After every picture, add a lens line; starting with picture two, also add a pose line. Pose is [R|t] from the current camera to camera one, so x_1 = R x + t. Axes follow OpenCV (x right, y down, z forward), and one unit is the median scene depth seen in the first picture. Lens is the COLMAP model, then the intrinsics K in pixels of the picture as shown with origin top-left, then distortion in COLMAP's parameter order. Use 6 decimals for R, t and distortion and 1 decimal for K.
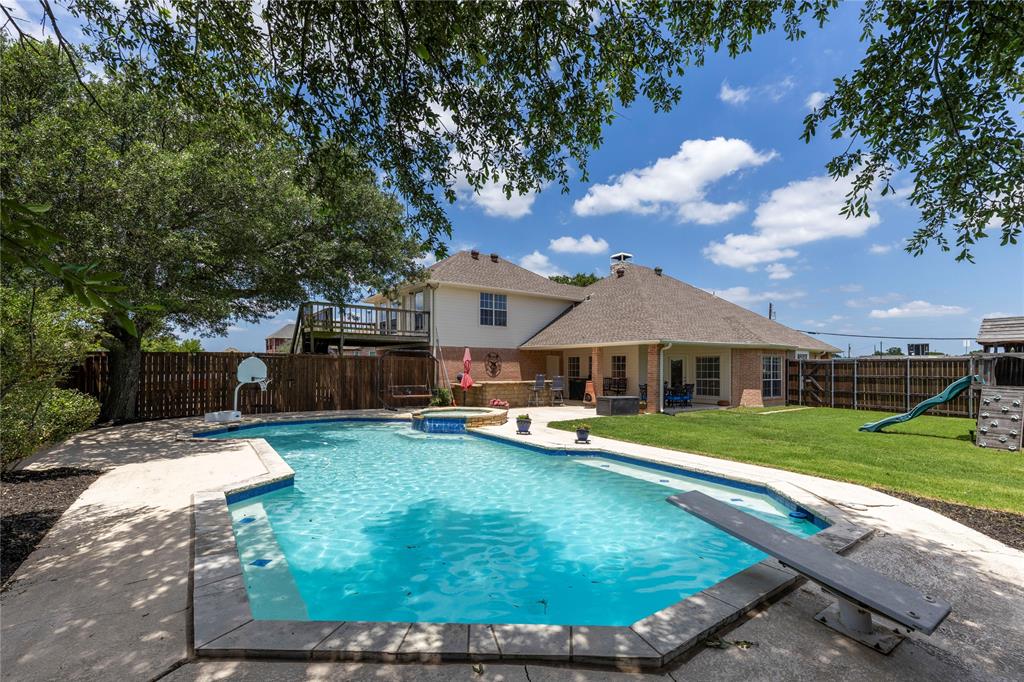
lens RADIAL K [[463.6, 0, 550.7], [0, 463.6, 365.8], [0, 0, 1]] dist [0.017448, 0.000304]
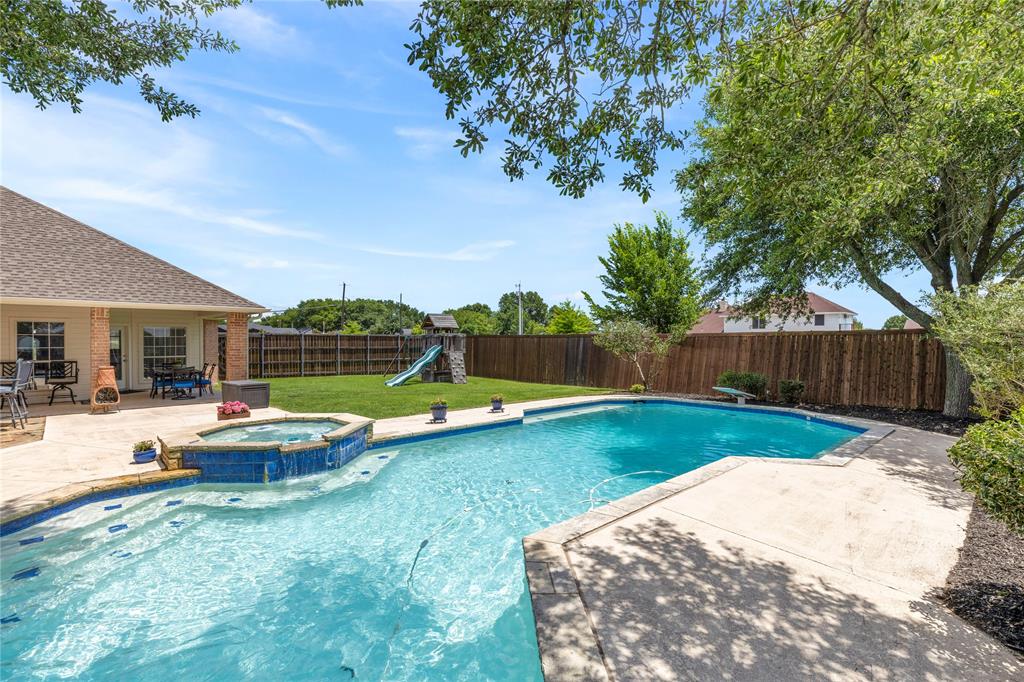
lens RADIAL K [[463.6, 0, 511.1], [0, 463.6, 340.4], [0, 0, 1]] dist [0.017448, 0.000304]
pose [[-0.103213, -0.002920, 0.994655, -0.528177], [-0.001693, 0.999995, 0.002760, -0.001353], [-0.994658, -0.001399, -0.103217, 0.566171]]
